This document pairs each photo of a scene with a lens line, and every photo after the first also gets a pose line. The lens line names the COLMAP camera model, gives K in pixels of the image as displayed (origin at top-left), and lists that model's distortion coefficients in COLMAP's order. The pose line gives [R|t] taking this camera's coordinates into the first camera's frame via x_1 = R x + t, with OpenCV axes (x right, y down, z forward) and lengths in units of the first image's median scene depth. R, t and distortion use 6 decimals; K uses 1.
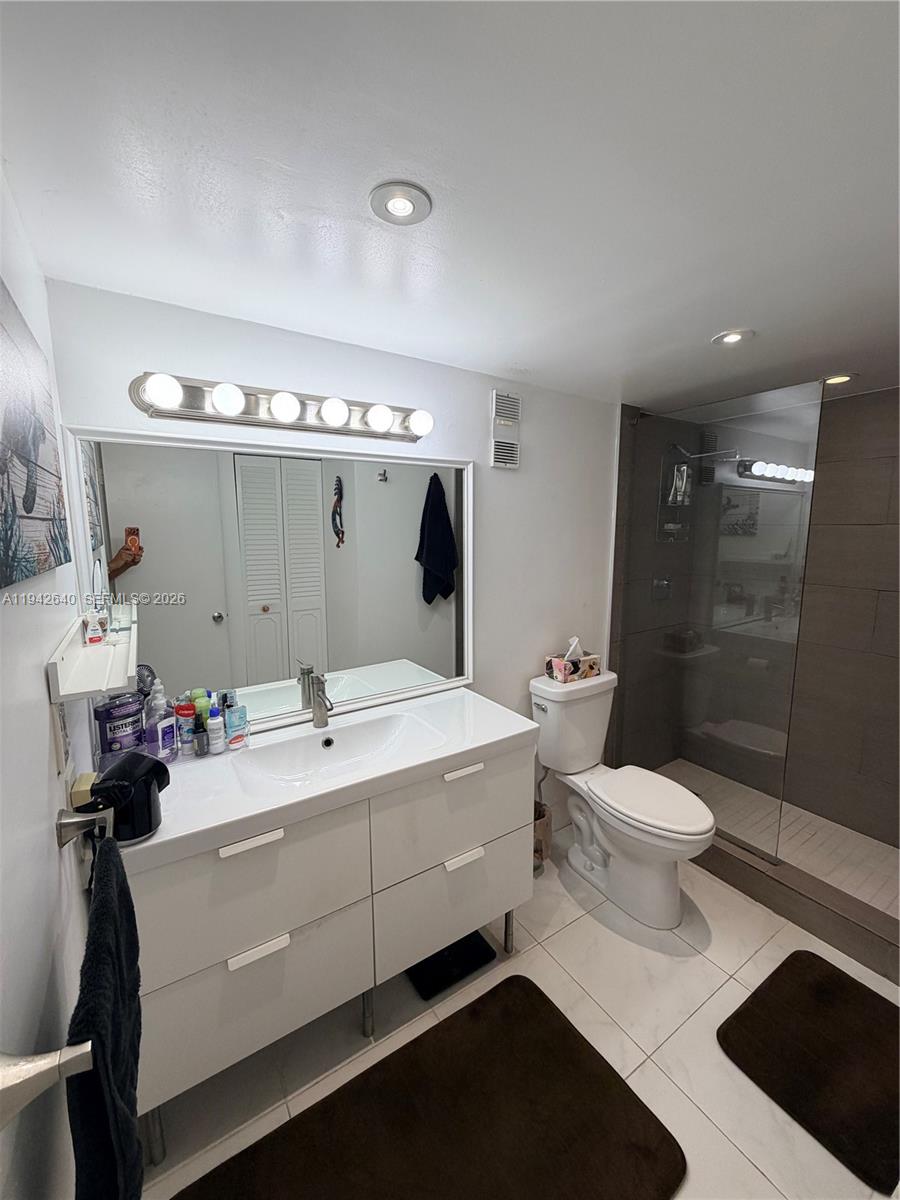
lens RADIAL K [[477.9, 0, 449.1], [0, 477.9, 595.2], [0, 0, 1]] dist [-0.000353, 0.000169]
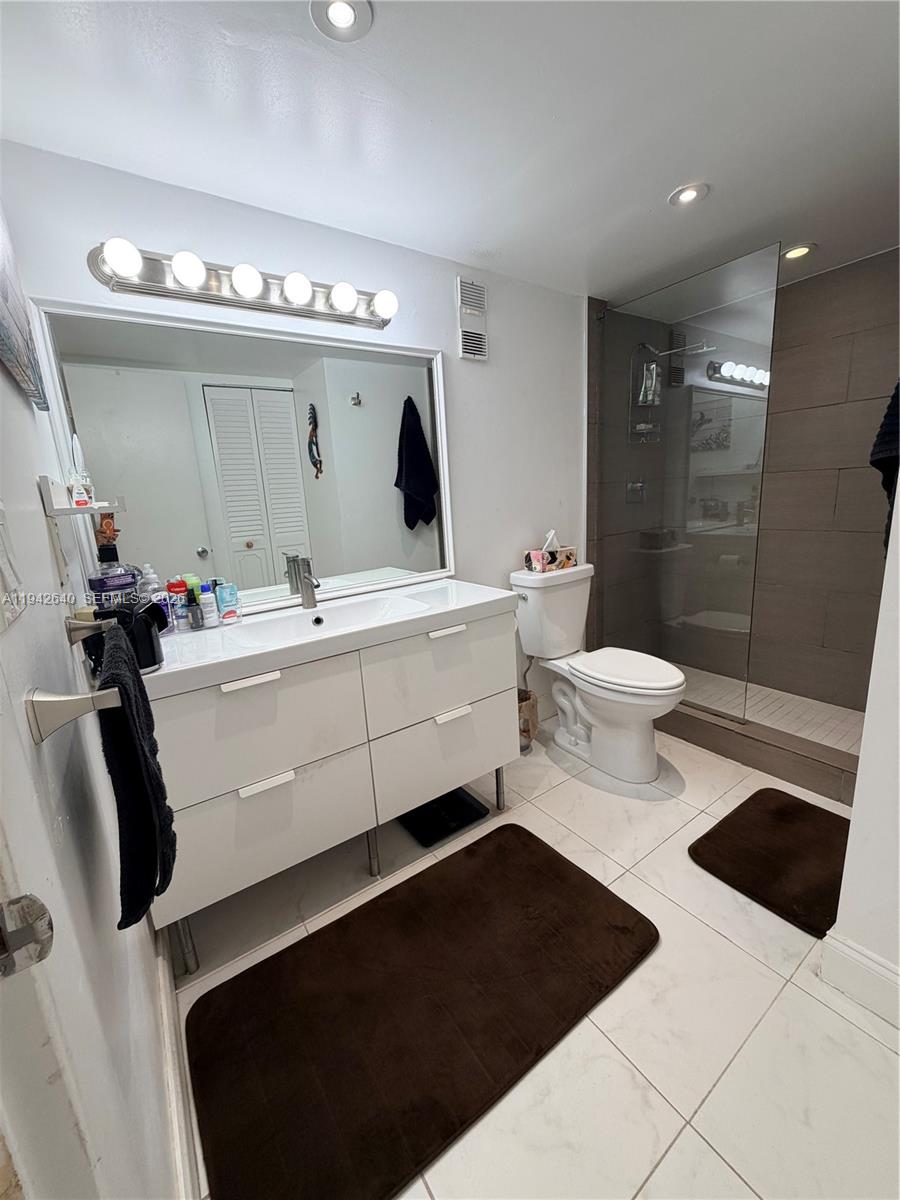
lens RADIAL K [[477.9, 0, 449.1], [0, 477.9, 595.2], [0, 0, 1]] dist [-0.000353, 0.000169]
pose [[0.997844, -0.061814, 0.022034, 0.011764], [0.060090, 0.995607, 0.071807, 0.157026], [-0.026376, -0.070328, 0.997175, -0.040863]]
